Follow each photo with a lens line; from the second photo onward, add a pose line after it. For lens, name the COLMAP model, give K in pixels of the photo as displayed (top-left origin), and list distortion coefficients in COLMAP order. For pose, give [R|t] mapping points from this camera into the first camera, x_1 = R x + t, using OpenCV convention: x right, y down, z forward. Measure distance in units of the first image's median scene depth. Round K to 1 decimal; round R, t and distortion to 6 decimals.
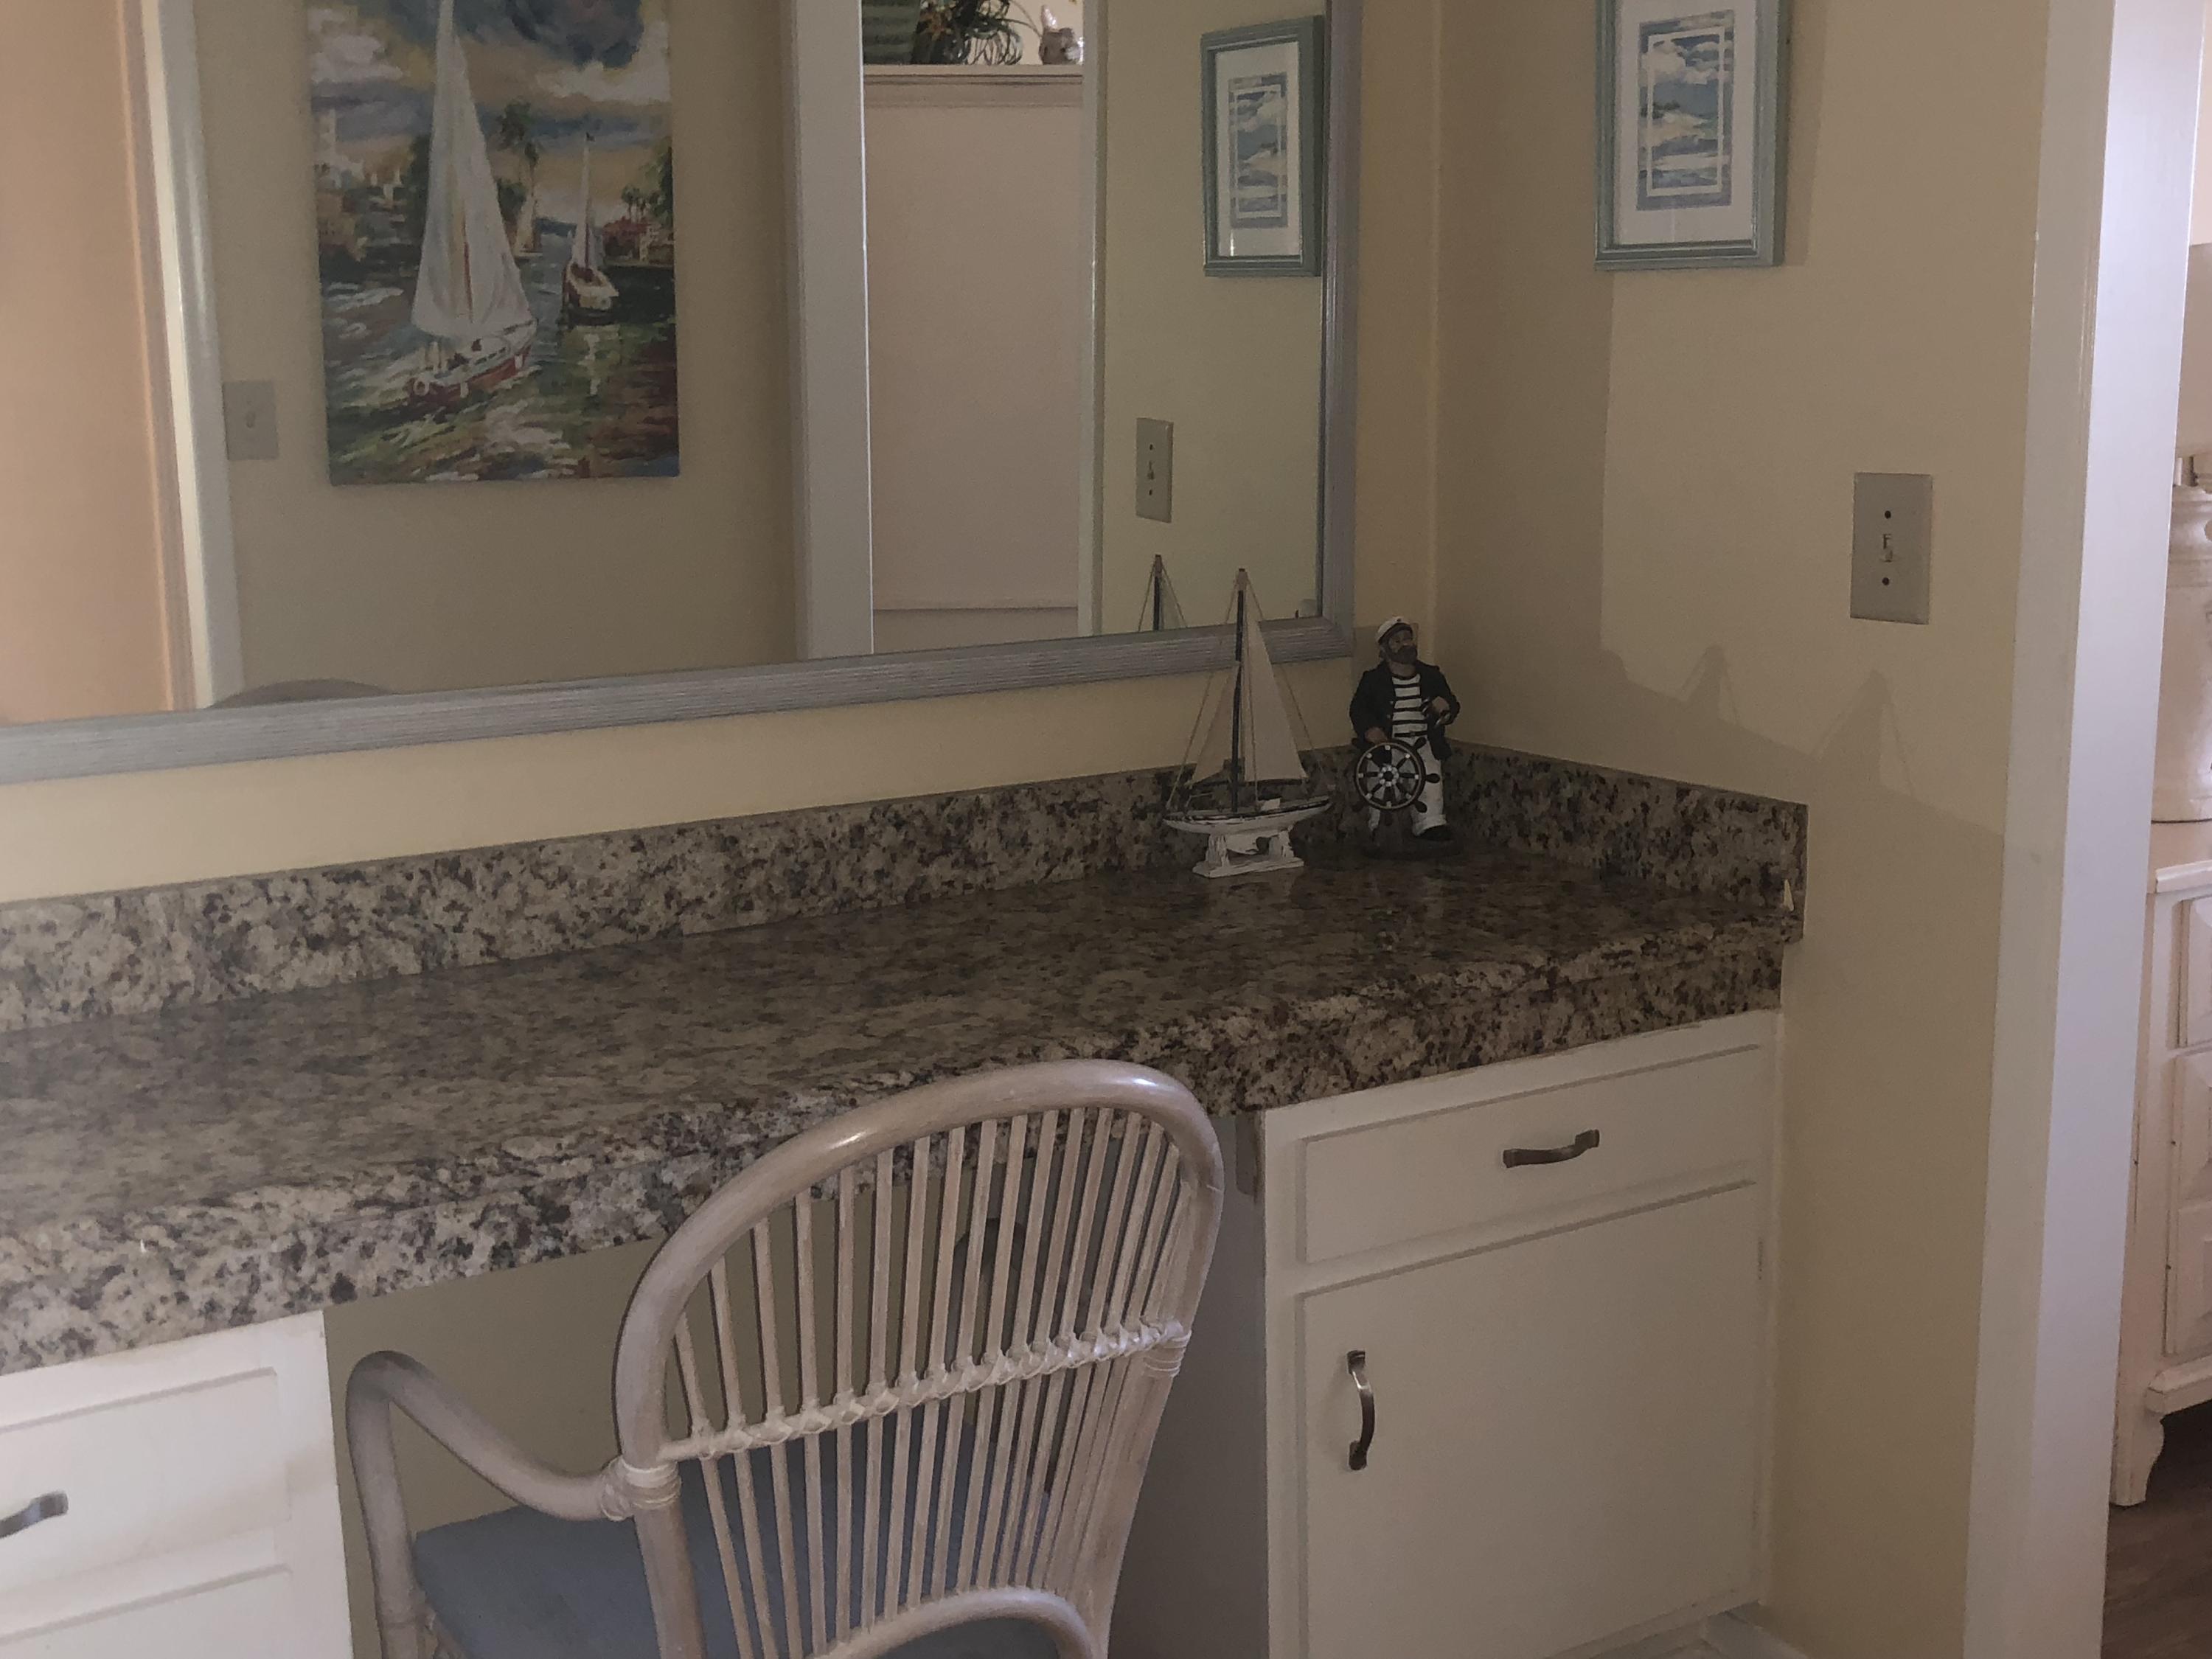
lens RADIAL K [[2476.6, 0, 1106.0], [0, 2476.6, 829.5], [0, 0, 1]] dist [0.163221, -0.004551]
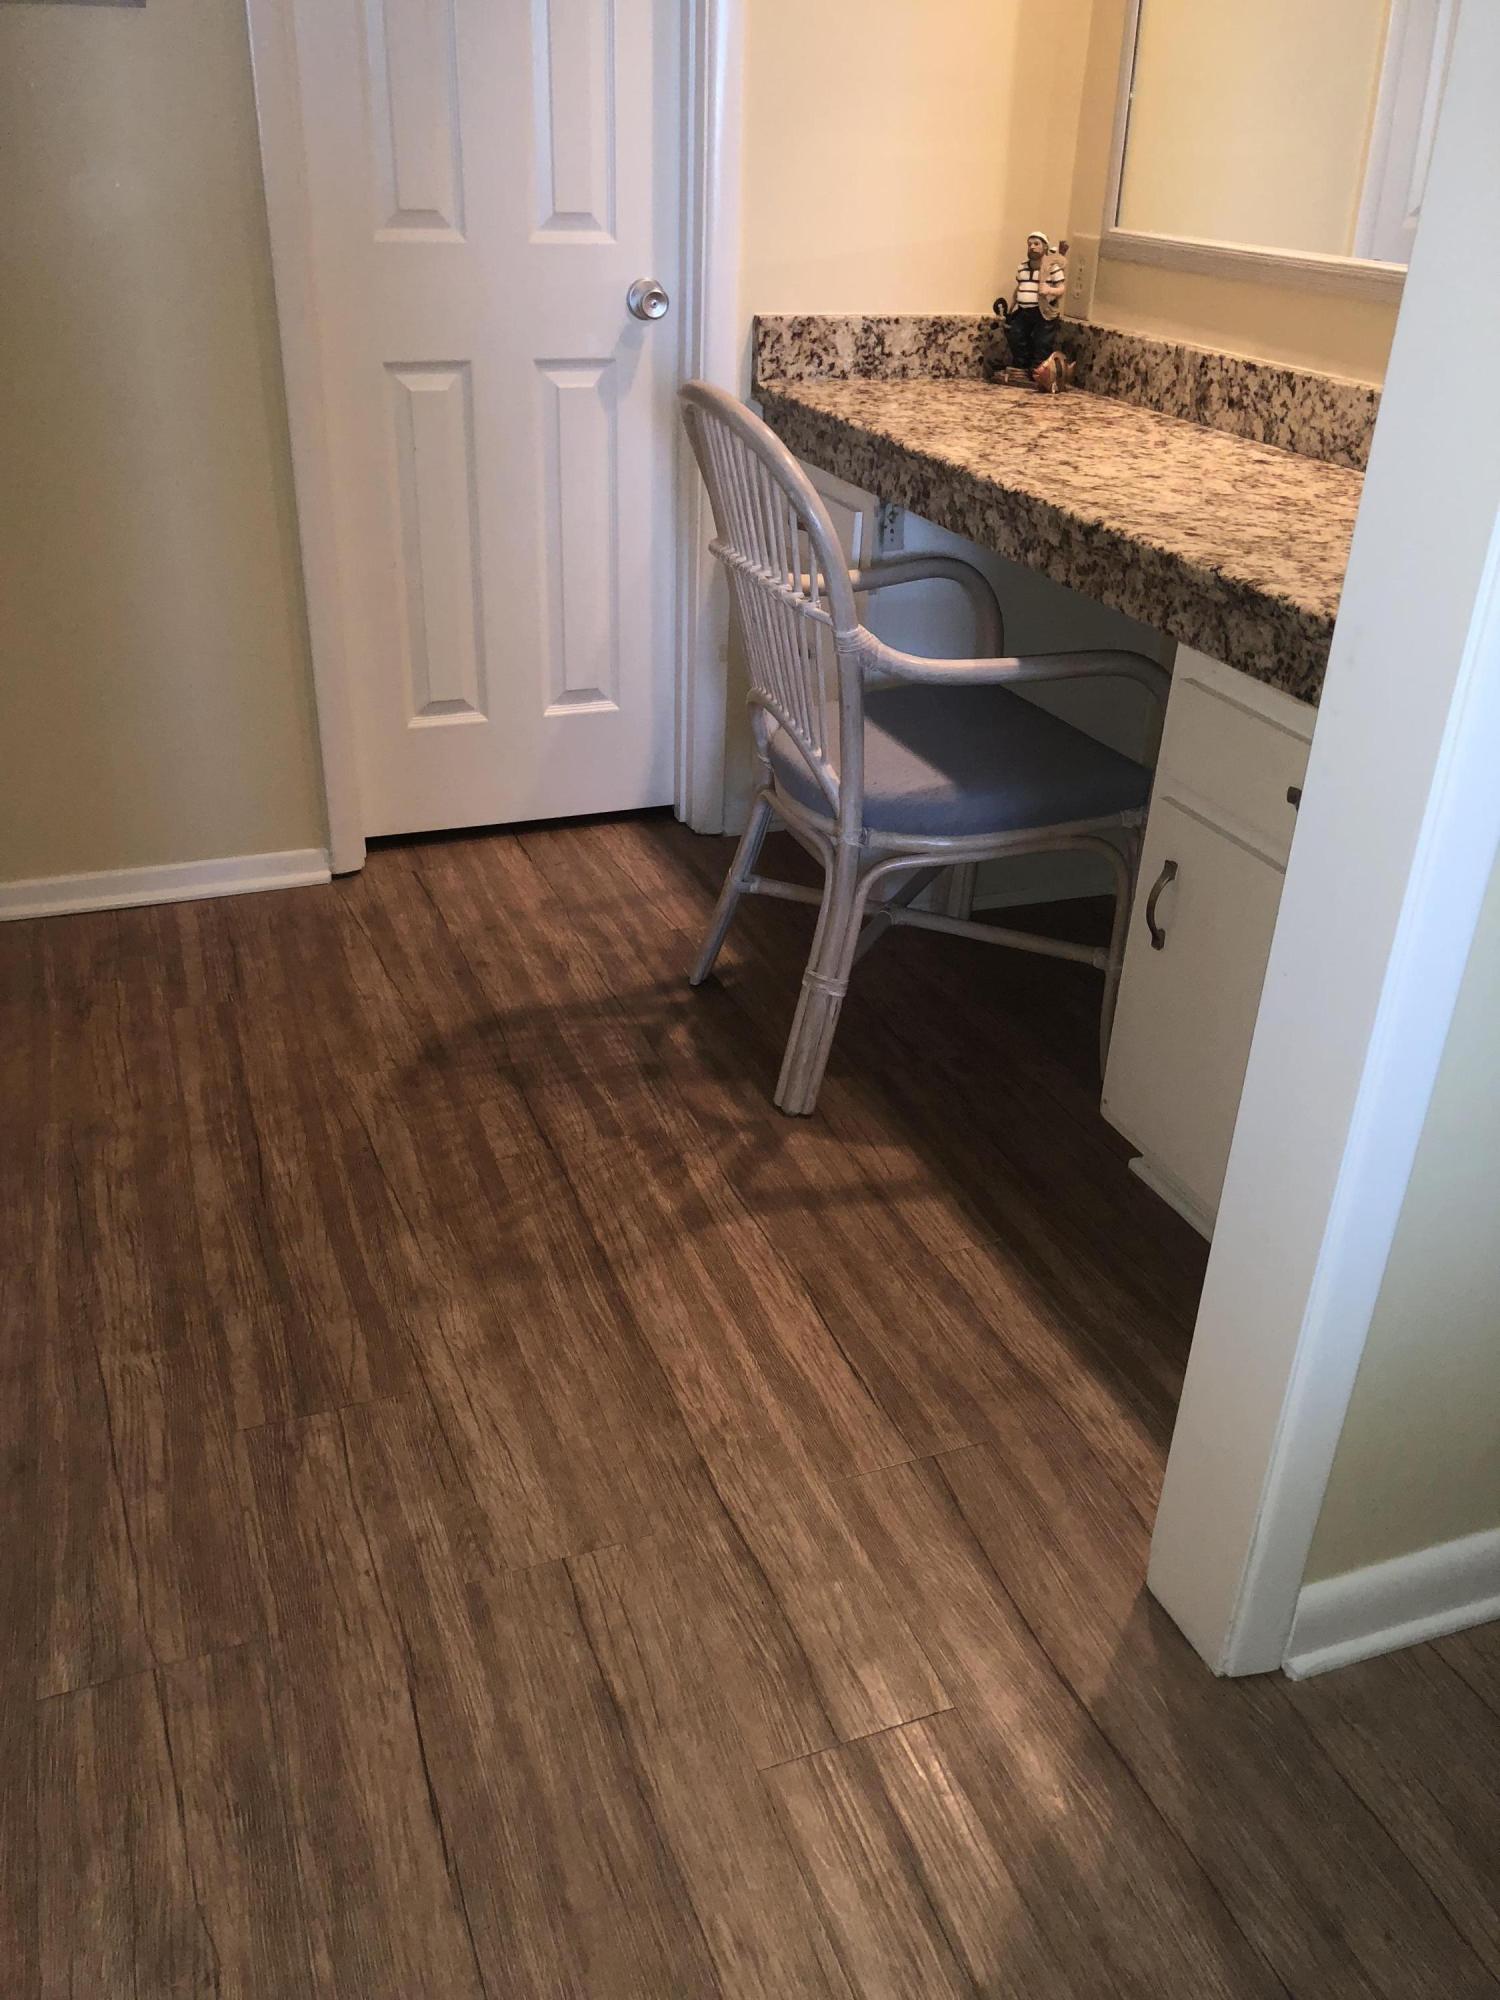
lens RADIAL K [[1625.7, 0, 750.0], [0, 1625.7, 1000.0], [0, 0, 1]] dist [-0.001102, 0.000142]
pose [[-0.166429, 0.485415, -0.858297, 0.885233], [-0.217918, 0.830807, 0.512124, -0.112327], [0.961672, 0.272271, -0.032490, 0.833219]]
